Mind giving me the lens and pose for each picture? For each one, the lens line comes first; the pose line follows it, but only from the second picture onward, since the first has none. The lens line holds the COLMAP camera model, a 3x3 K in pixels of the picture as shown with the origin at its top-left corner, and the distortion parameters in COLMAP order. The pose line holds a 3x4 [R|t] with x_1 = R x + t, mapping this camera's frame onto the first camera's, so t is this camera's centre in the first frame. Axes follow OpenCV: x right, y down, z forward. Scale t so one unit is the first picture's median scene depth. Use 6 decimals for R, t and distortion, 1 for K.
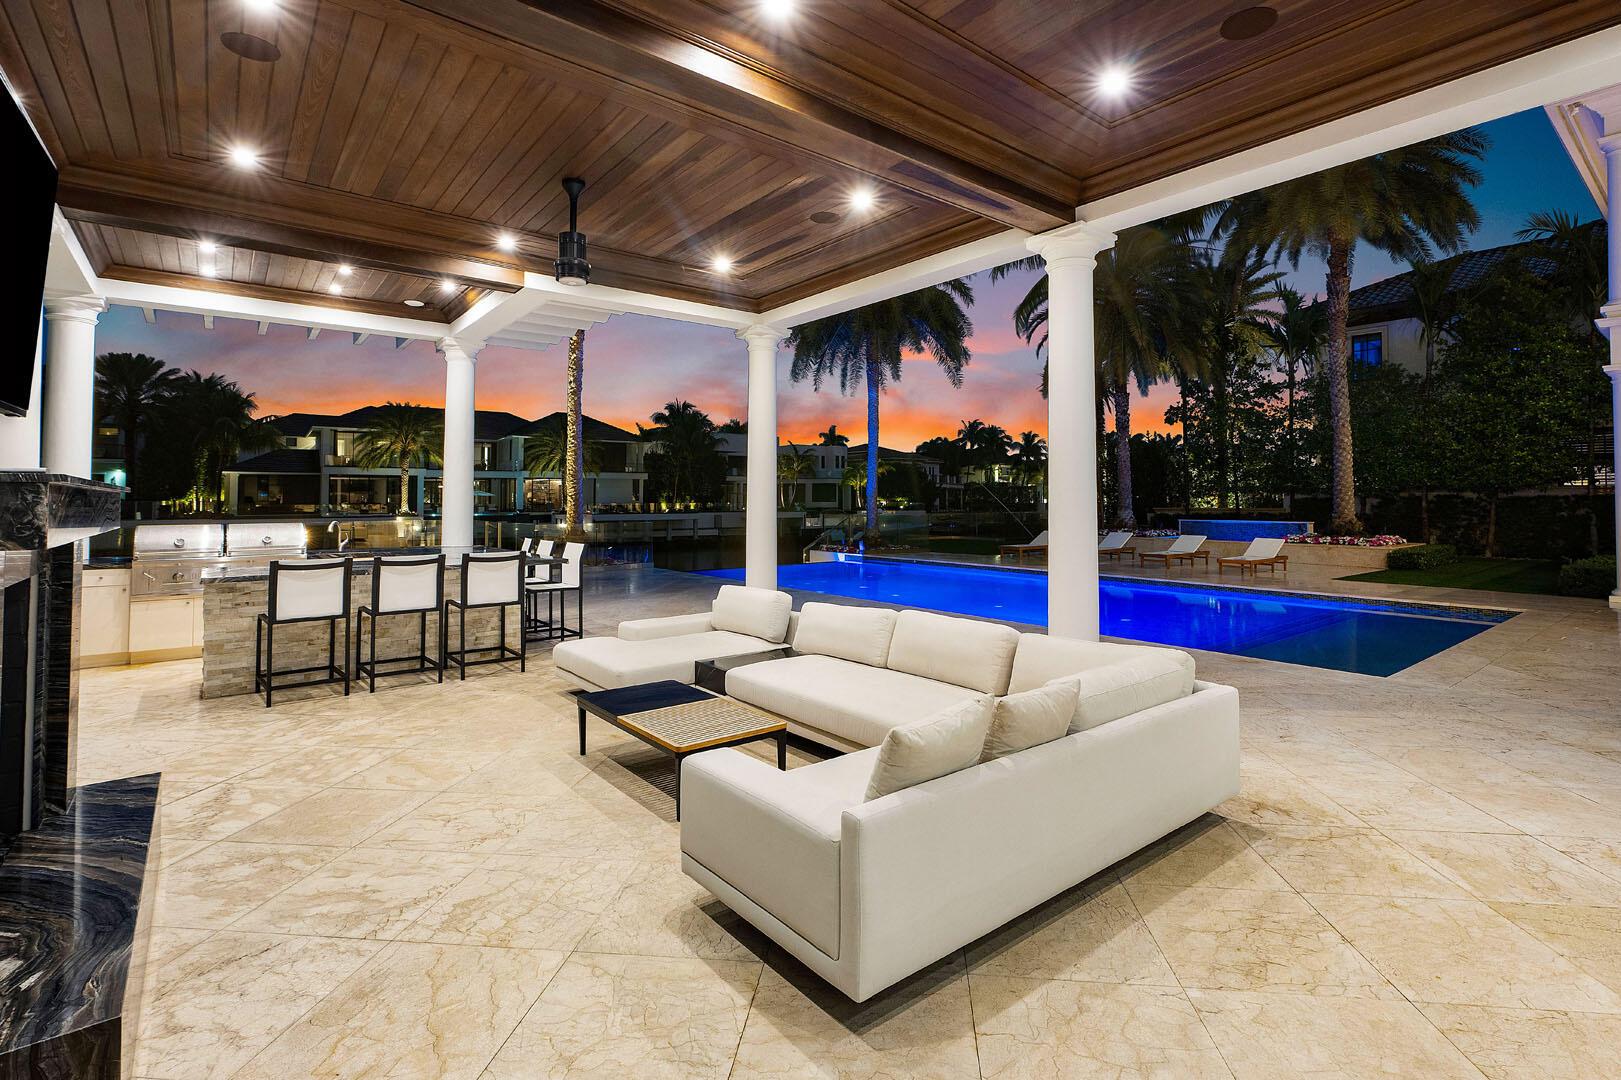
lens RADIAL K [[762.3, 0, 808.8], [0, 762.3, 536.7], [0, 0, 1]] dist [0.007442, 0.001565]
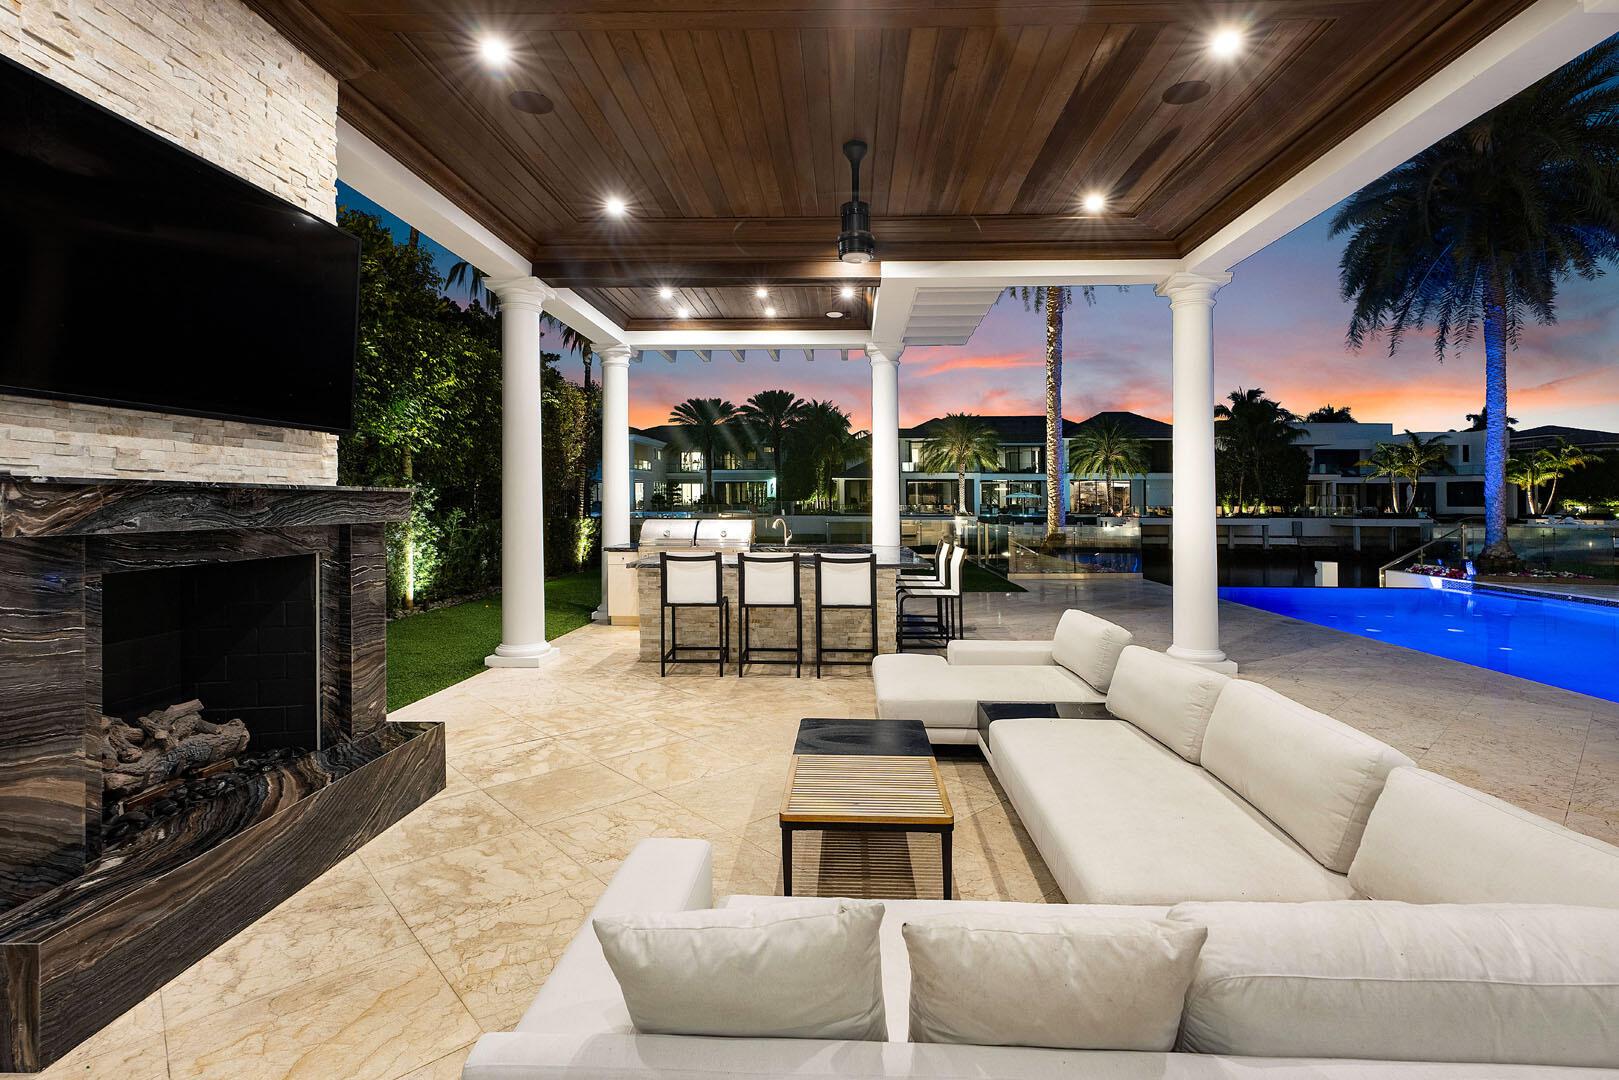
lens RADIAL K [[761.4, 0, 817.6], [0, 761.4, 533.0], [0, 0, 1]] dist [0.007442, 0.001565]
pose [[0.767597, 0.031500, -0.640158, 0.144483], [-0.036342, 0.999324, 0.005596, -0.007806], [0.639902, 0.018969, 0.768223, 0.171465]]
